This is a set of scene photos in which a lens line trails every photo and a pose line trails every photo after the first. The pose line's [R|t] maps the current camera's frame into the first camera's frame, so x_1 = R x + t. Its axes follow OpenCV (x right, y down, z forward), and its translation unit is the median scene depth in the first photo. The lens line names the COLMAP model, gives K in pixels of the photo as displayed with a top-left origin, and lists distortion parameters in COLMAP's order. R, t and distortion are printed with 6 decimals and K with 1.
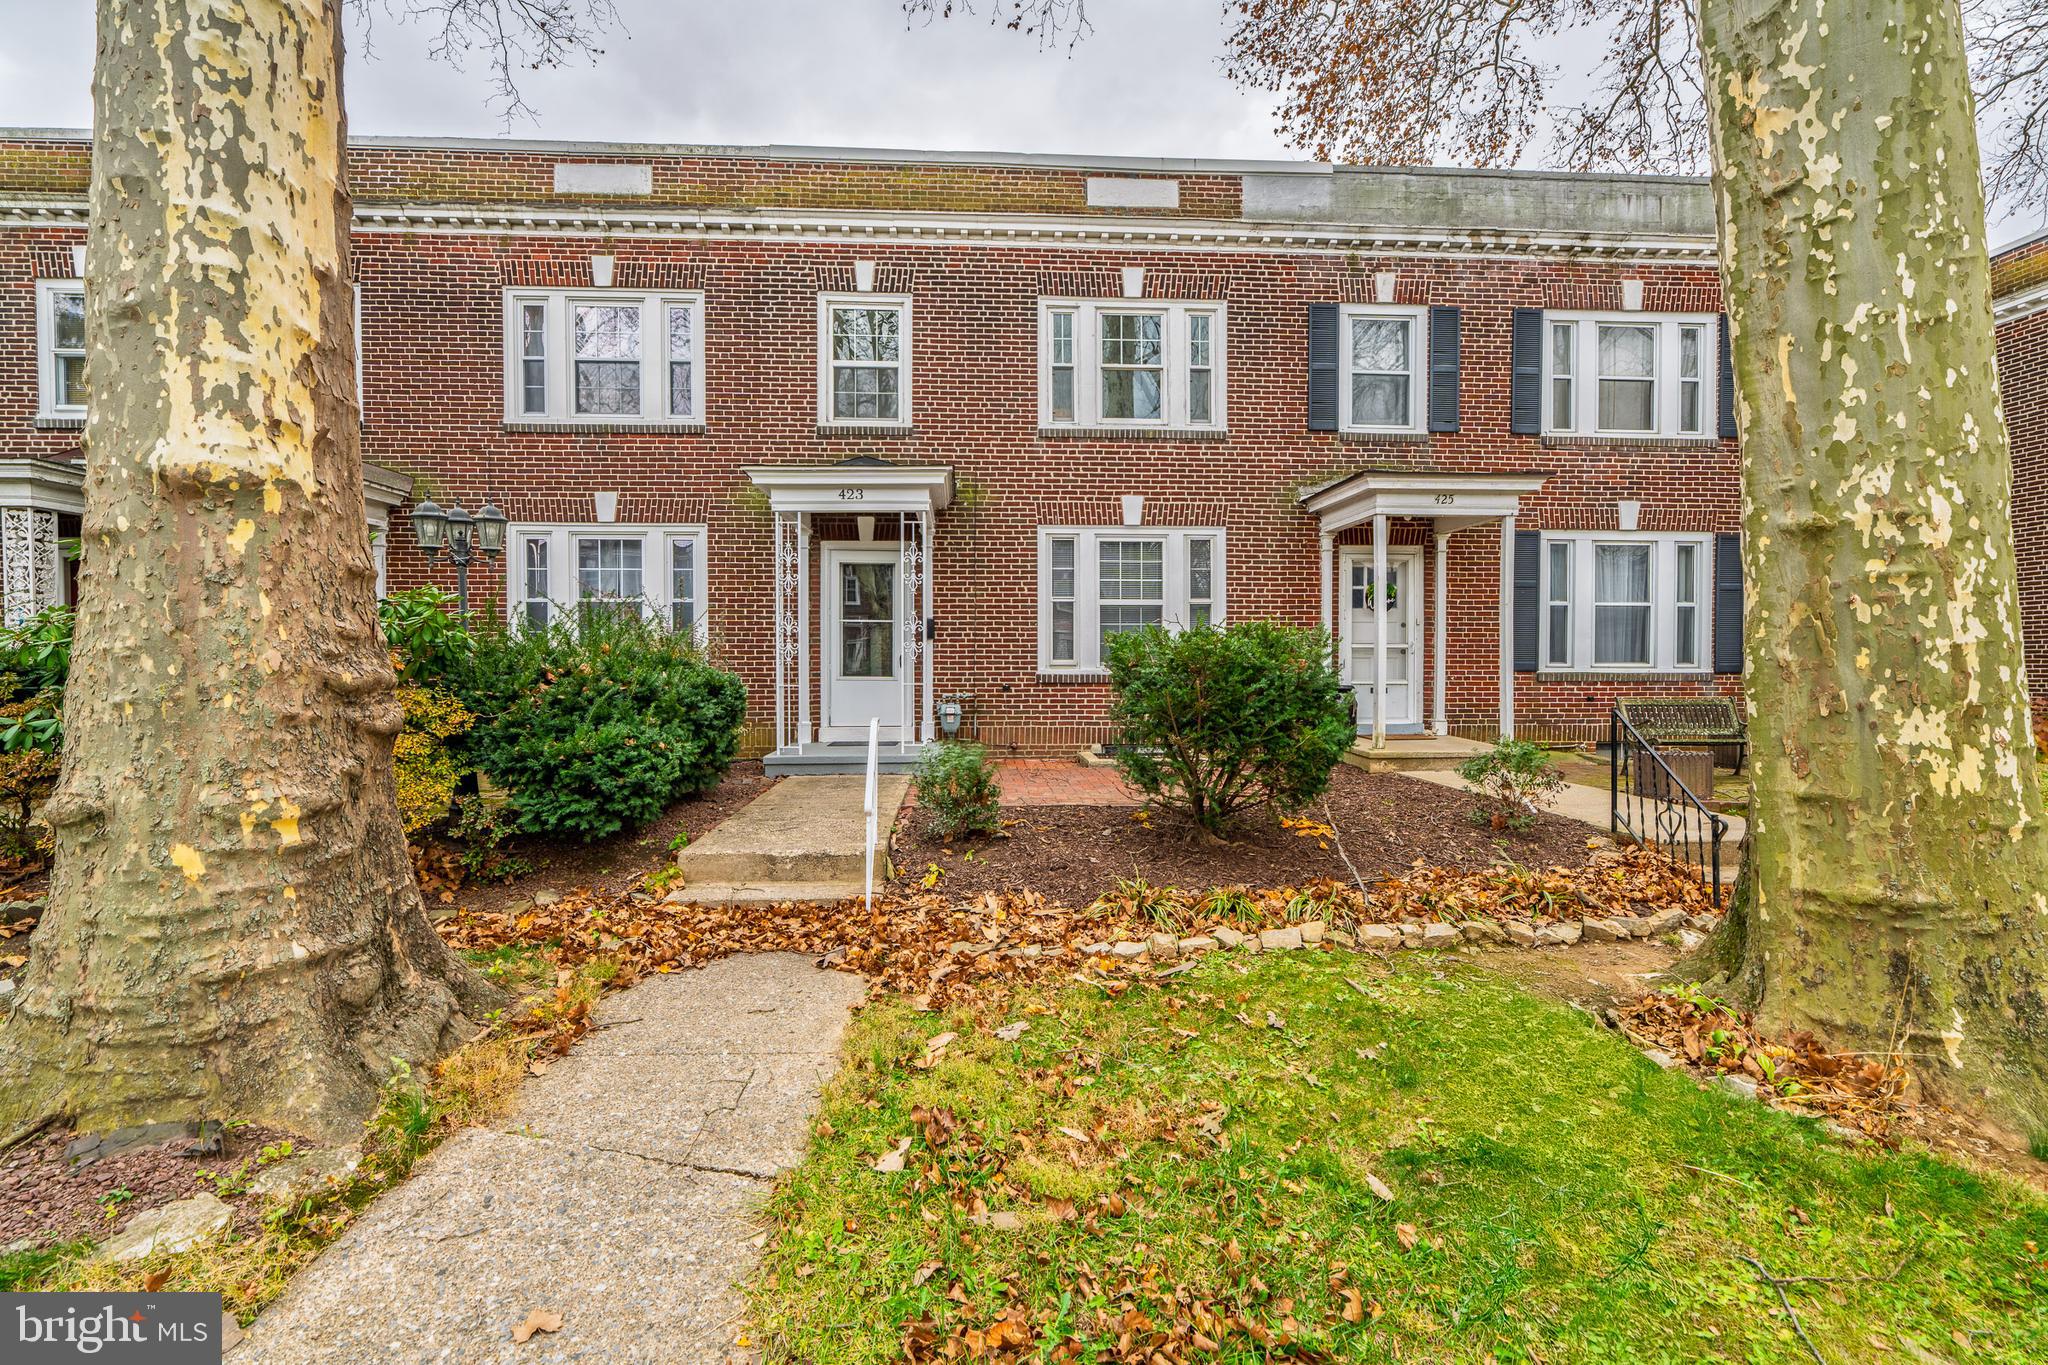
lens RADIAL K [[925.7, 0, 1024.0], [0, 925.7, 679.6], [0, 0, 1]] dist [0.001089, -0.000577]
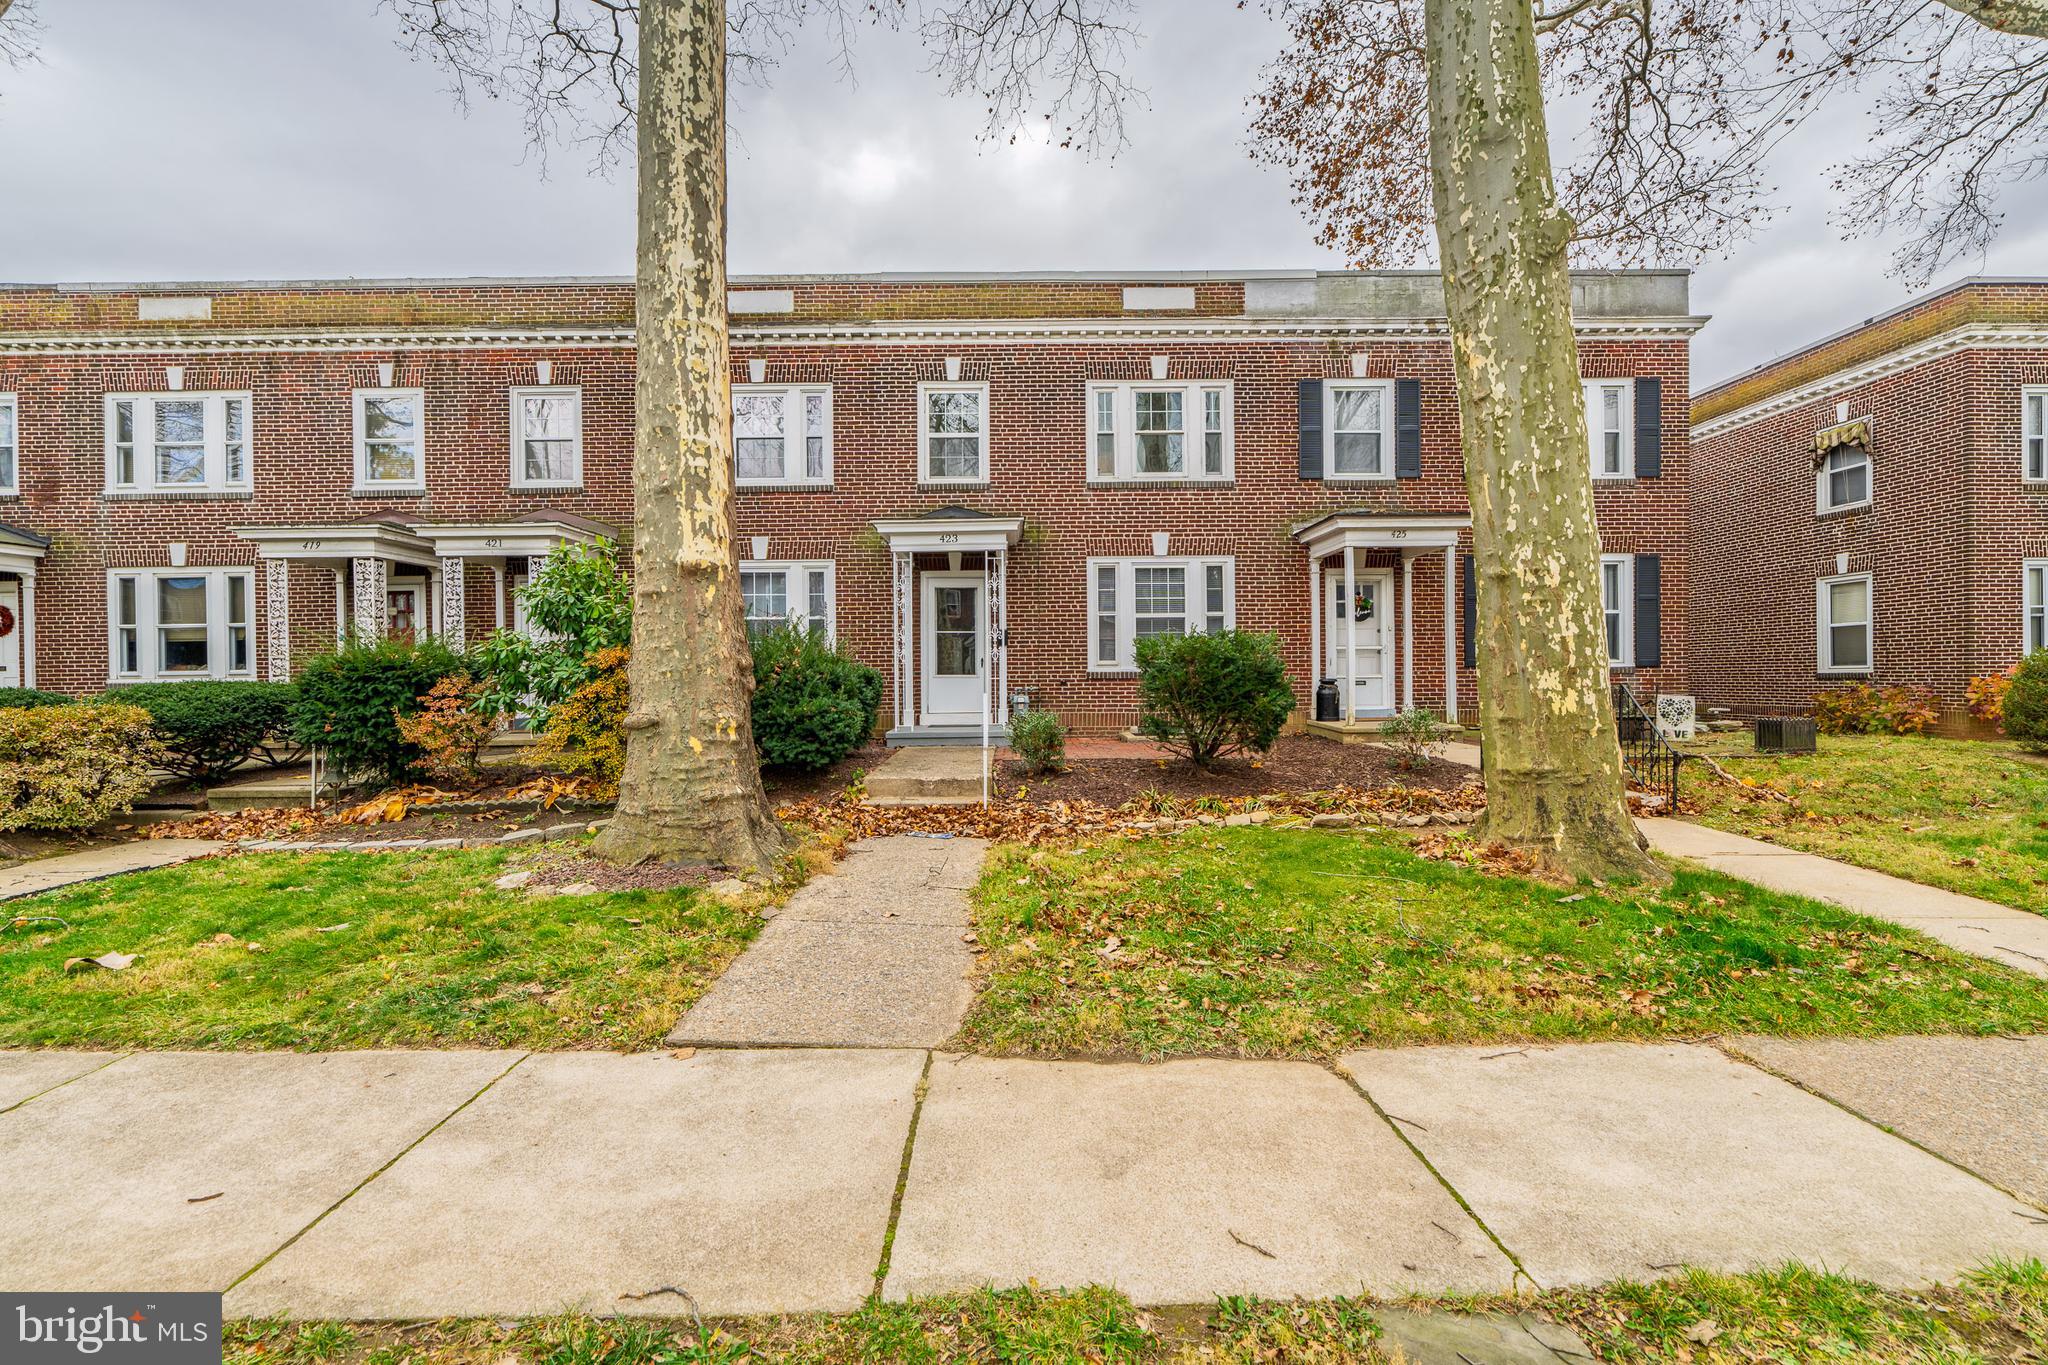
lens RADIAL K [[925.7, 0, 1016.1], [0, 925.7, 686.9], [0, 0, 1]] dist [0.001089, -0.000577]
pose [[0.998123, -0.006844, -0.060864, -0.010227], [0.006587, 0.999969, -0.004413, 0.031203], [0.060892, 0.004004, 0.998136, -0.457925]]
